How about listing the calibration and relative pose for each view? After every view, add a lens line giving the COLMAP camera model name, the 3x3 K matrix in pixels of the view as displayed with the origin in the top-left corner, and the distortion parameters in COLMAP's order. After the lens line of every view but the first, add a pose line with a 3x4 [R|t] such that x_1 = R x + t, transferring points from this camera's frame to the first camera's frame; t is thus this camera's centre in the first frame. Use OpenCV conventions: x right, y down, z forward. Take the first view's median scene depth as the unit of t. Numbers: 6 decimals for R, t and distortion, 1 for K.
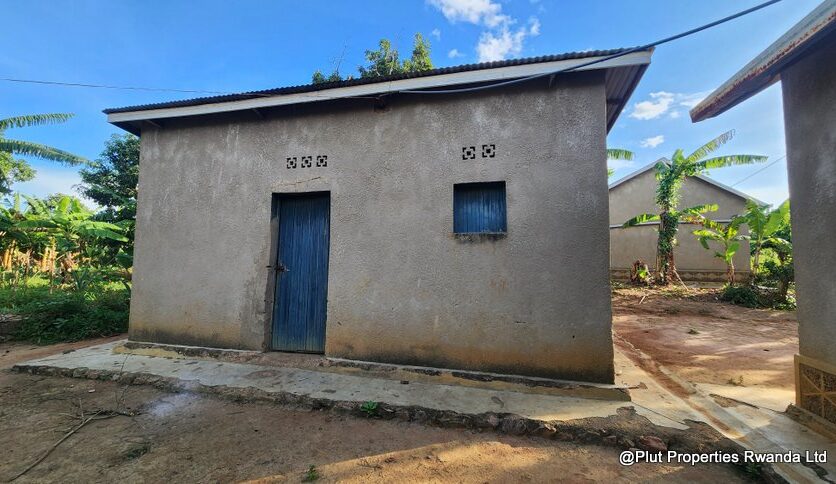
lens RADIAL K [[348.7, 0, 419.9], [0, 348.7, 232.2], [0, 0, 1]] dist [-0.002355, -0.000211]
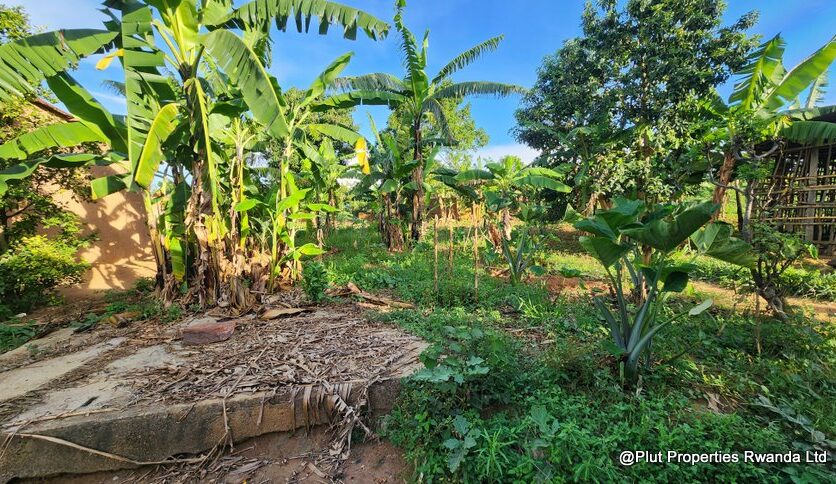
lens RADIAL K [[348.7, 0, 419.9], [0, 348.7, 232.2], [0, 0, 1]] dist [-0.002355, -0.000211]
pose [[0.487007, 0.051317, -0.871889, -0.351731], [0.071193, 0.992618, 0.098189, 0.014041], [0.870492, -0.109891, 0.479758, 0.377778]]
